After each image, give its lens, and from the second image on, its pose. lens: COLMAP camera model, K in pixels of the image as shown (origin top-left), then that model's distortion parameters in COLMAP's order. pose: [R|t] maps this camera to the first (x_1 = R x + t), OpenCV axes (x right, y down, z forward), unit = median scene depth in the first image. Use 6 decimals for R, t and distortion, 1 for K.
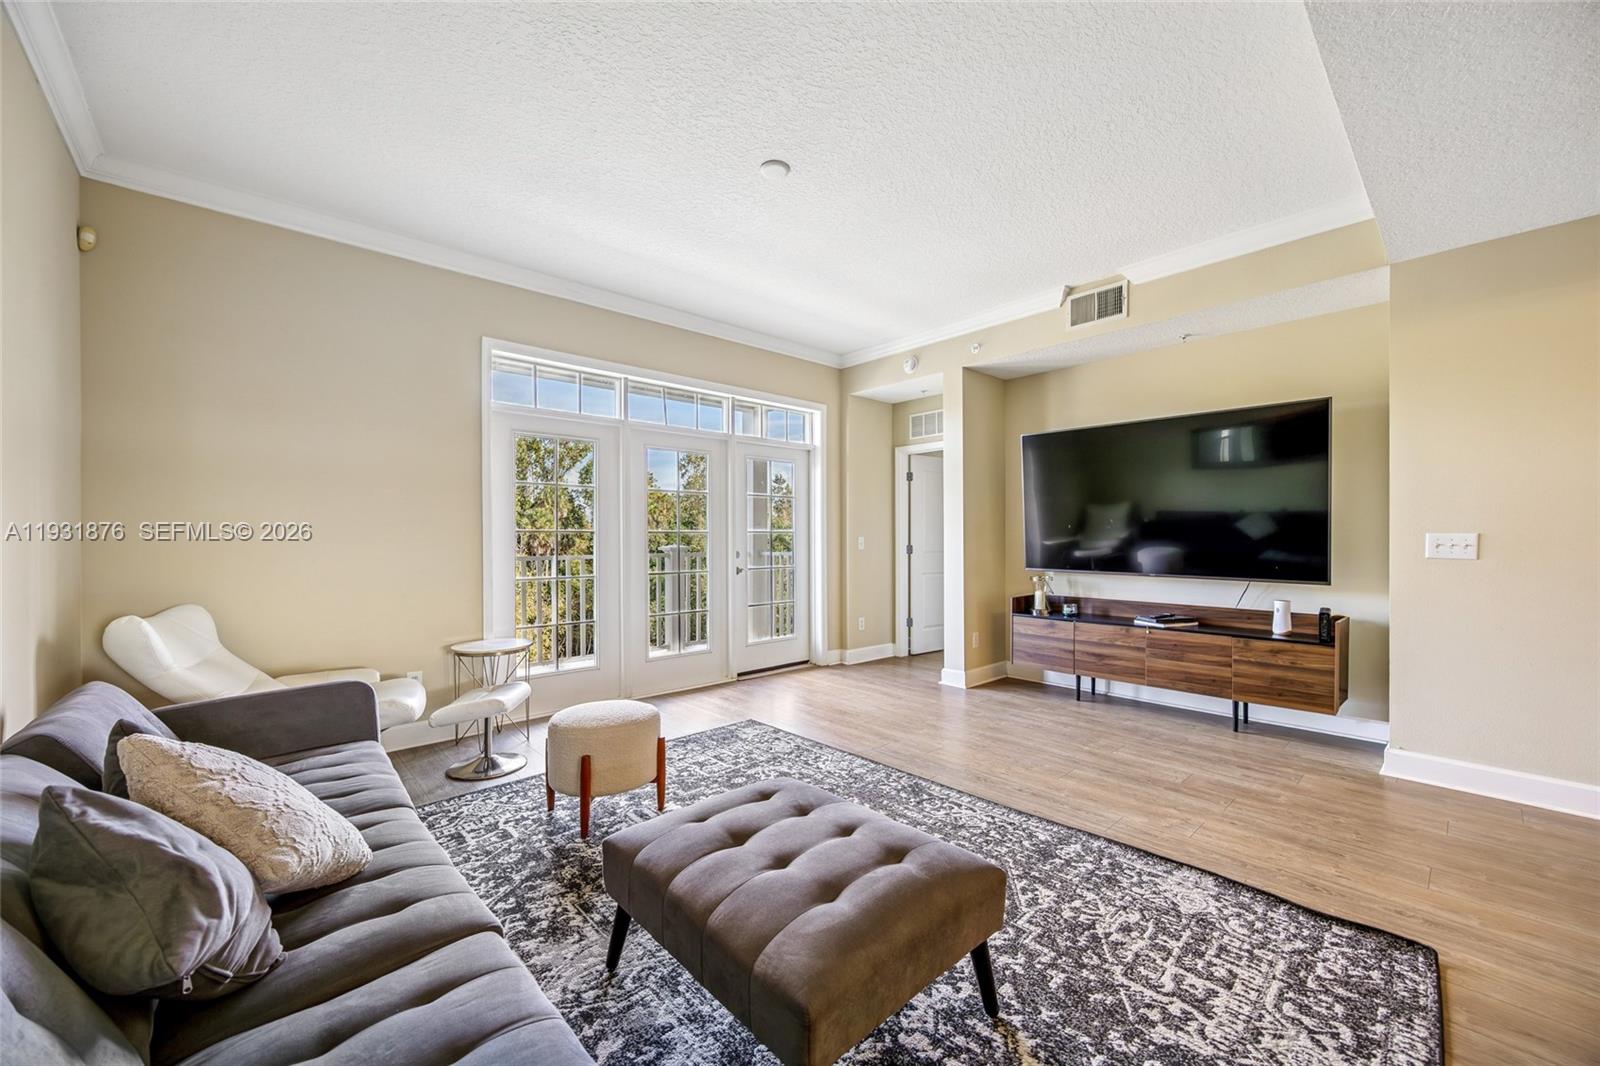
lens RADIAL K [[618.8, 0, 817.1], [0, 618.8, 543.0], [0, 0, 1]] dist [0.000591, -0.000899]
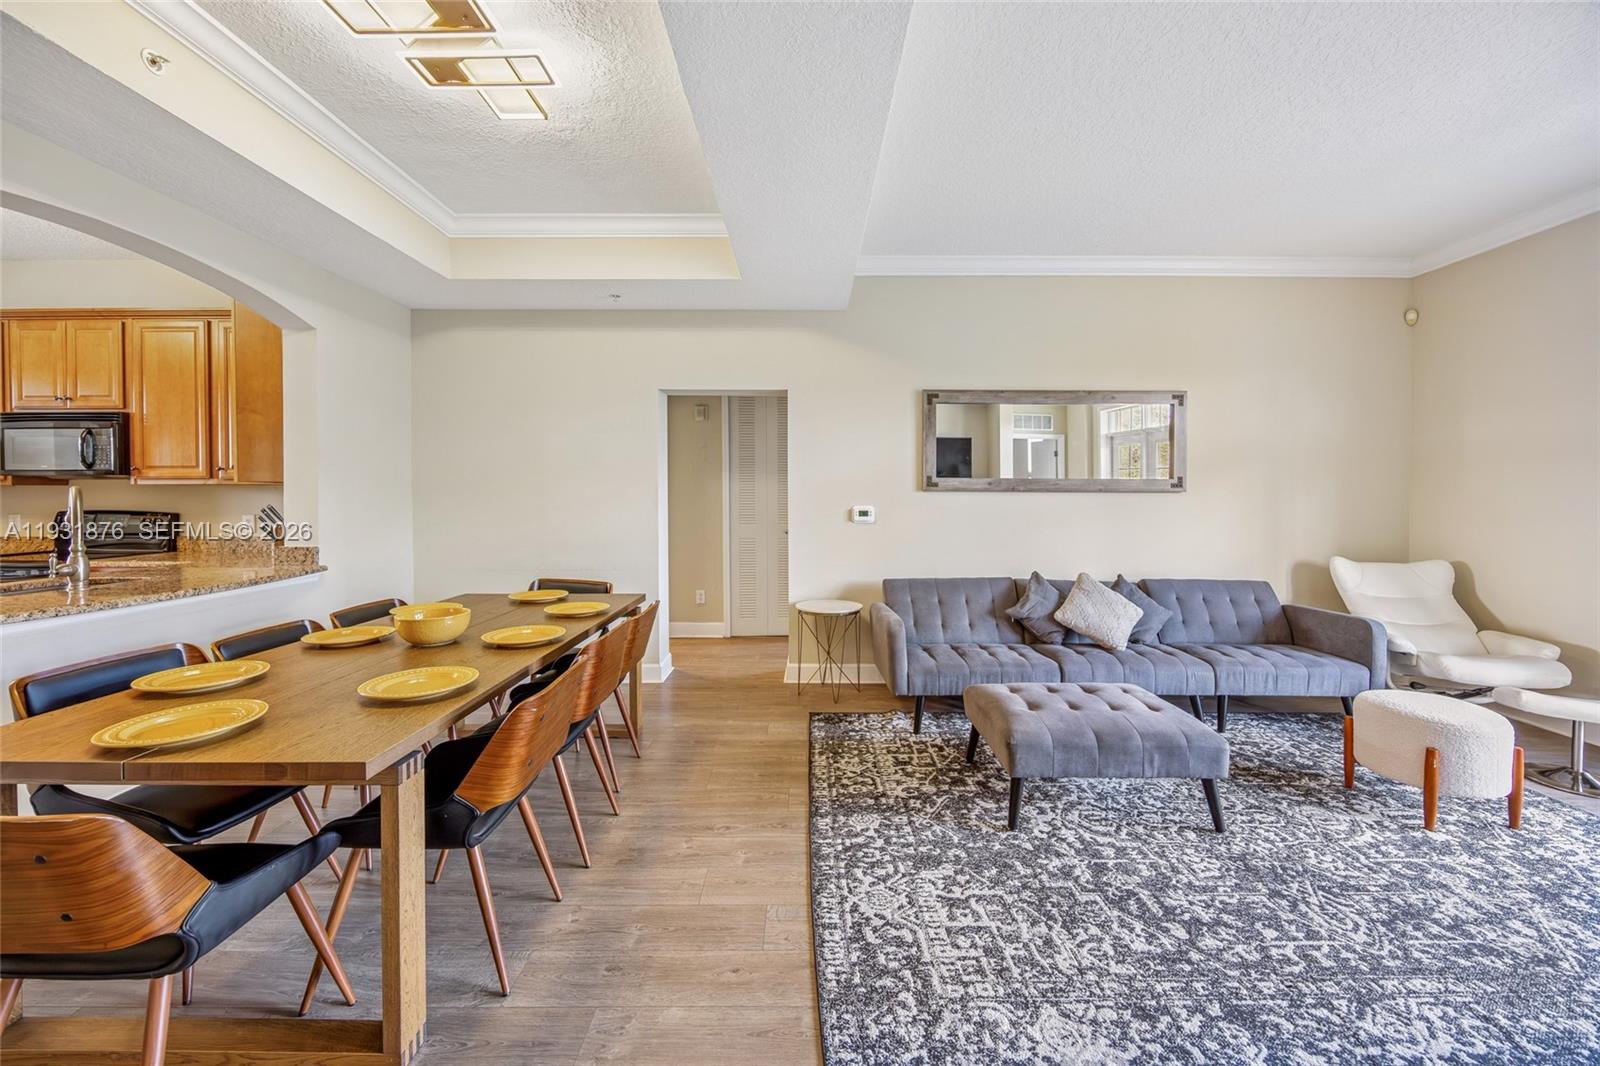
lens RADIAL K [[618.8, 0, 803.9], [0, 618.8, 499.8], [0, 0, 1]] dist [0.000591, -0.000899]
pose [[-0.686234, 0.008204, -0.727334, 0.775199], [-0.004963, 0.999860, 0.015960, -0.039025], [0.727364, 0.014563, -0.686098, 0.733953]]
